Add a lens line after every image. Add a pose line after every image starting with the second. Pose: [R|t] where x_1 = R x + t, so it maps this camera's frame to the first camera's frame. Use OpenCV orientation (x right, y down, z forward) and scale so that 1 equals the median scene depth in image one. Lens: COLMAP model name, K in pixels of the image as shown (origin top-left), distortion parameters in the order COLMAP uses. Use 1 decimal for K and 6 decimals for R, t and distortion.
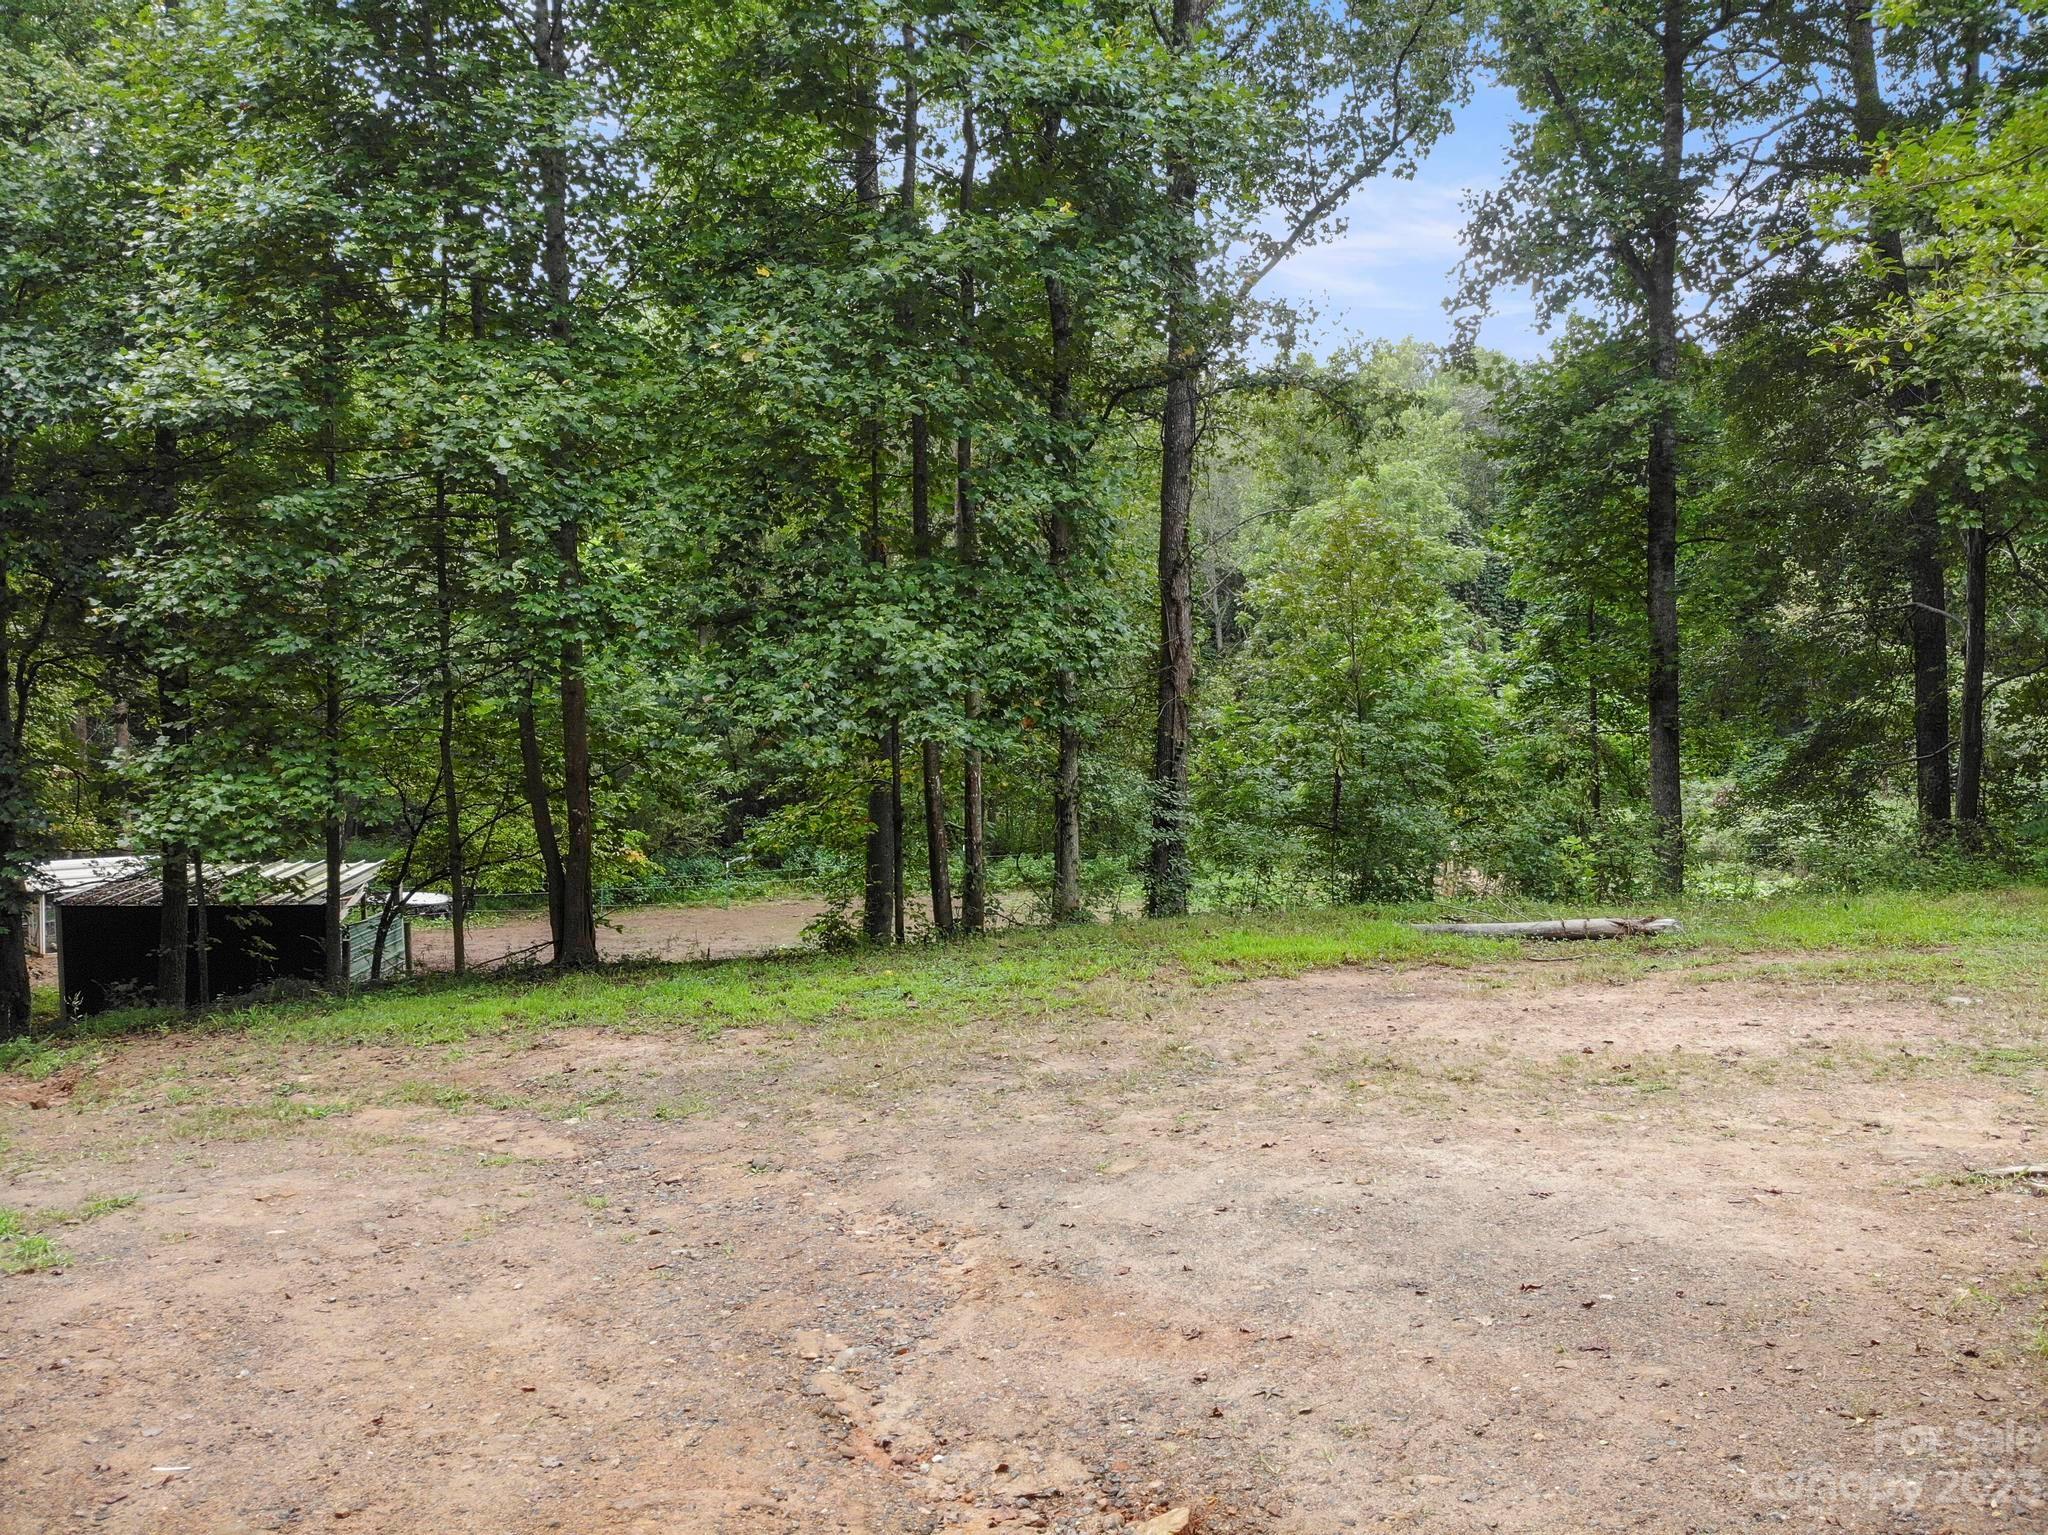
lens RADIAL K [[1492.3, 0, 1064.9], [0, 1492.3, 764.7], [0, 0, 1]] dist [0.067220, -0.170885]
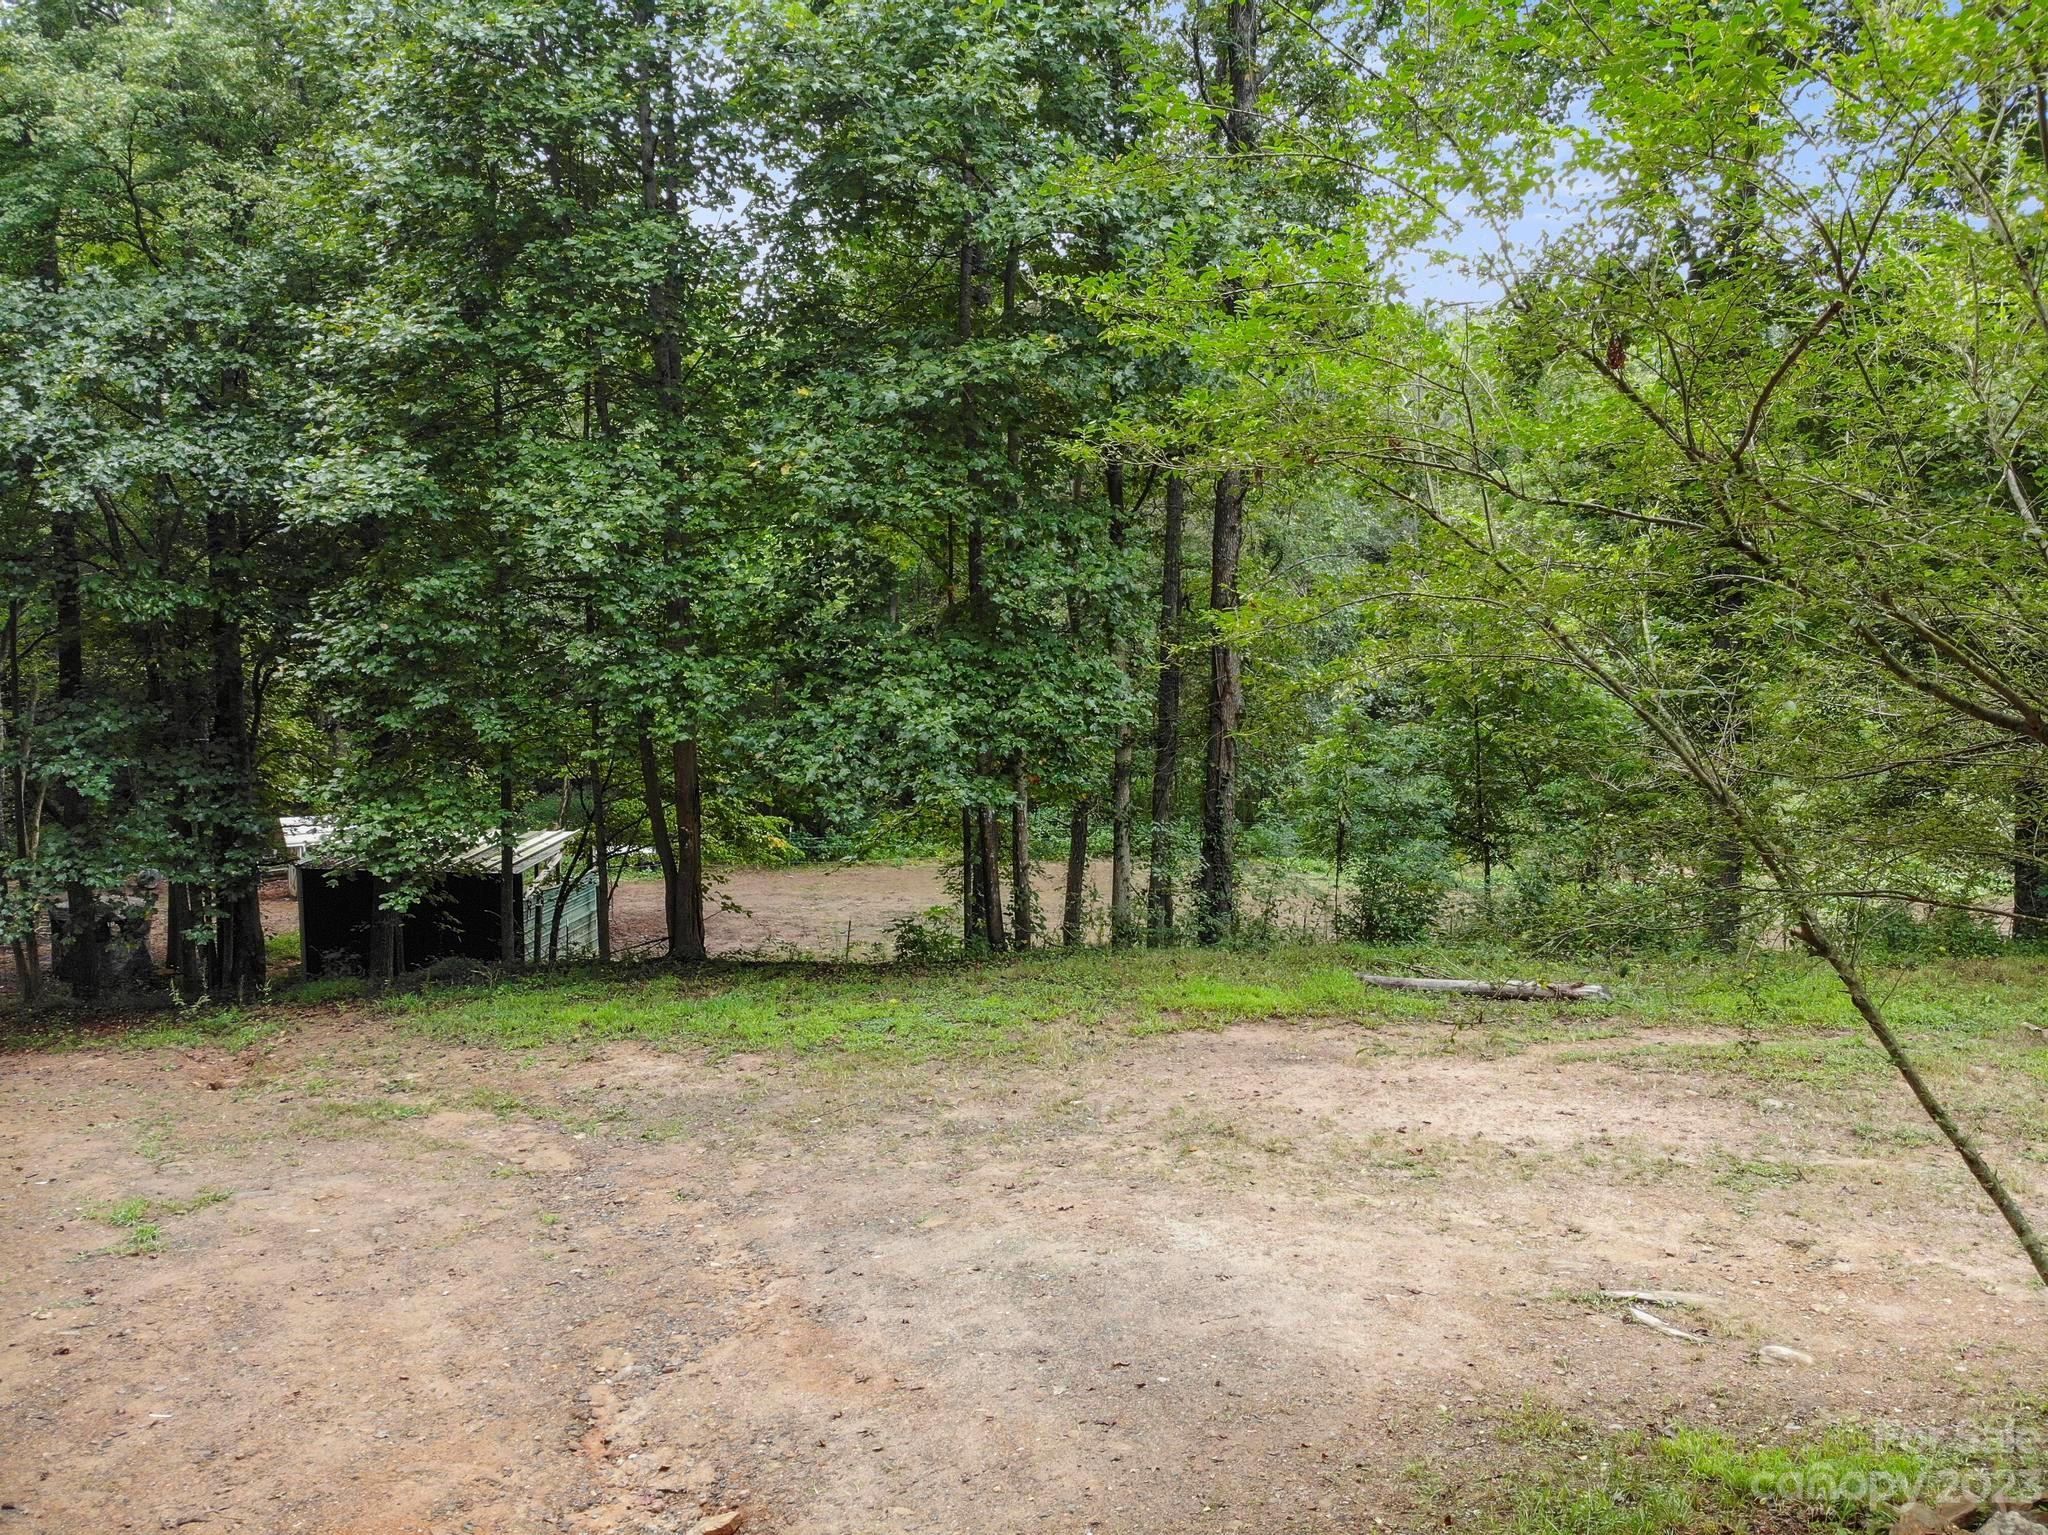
lens RADIAL K [[1532.2, 0, 1114.4], [0, 1532.2, 734.6], [0, 0, 1]] dist [0.046956, -0.139745]
pose [[0.988335, 0.021757, -0.150735, 0.220355], [-0.015736, 0.999034, 0.041023, -0.116358], [0.151482, -0.038172, 0.987723, -0.142526]]
